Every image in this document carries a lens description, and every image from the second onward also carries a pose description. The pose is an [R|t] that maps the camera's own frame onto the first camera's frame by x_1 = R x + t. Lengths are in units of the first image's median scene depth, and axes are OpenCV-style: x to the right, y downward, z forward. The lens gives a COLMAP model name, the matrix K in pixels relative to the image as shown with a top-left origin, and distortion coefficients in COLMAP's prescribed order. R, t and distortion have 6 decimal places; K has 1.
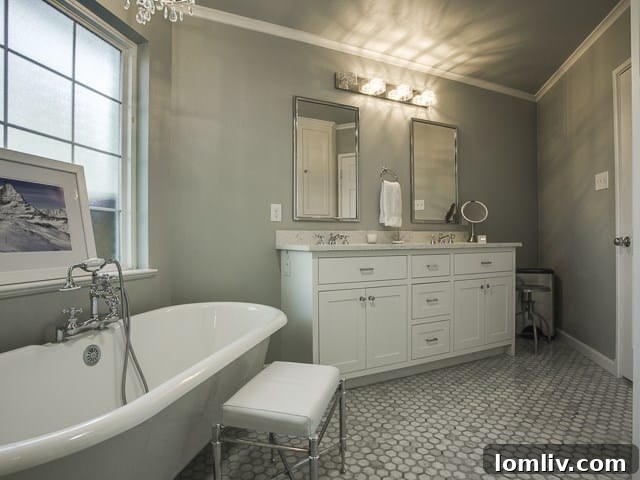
lens RADIAL K [[363.4, 0, 318.1], [0, 363.4, 236.9], [0, 0, 1]] dist [-0.036187, 0.006423]
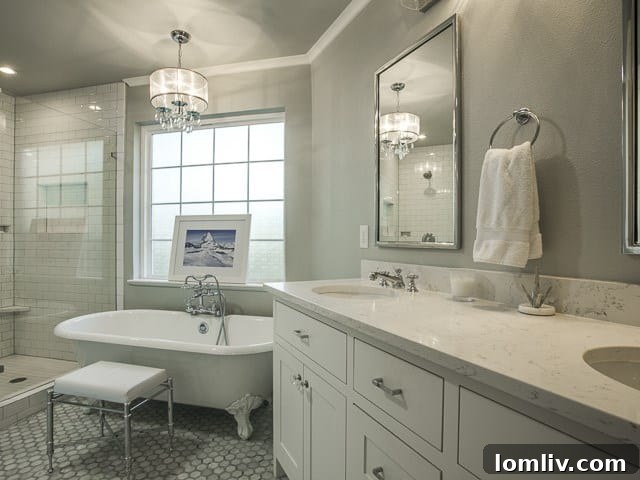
lens RADIAL K [[363.4, 0, 318.2], [0, 363.4, 243.0], [0, 0, 1]] dist [-0.036187, 0.006423]
pose [[-0.011191, 0.012788, -0.999856, 1.080142], [0.000540, 0.999918, 0.012782, -0.105037], [0.999937, -0.000397, -0.011197, 1.506499]]
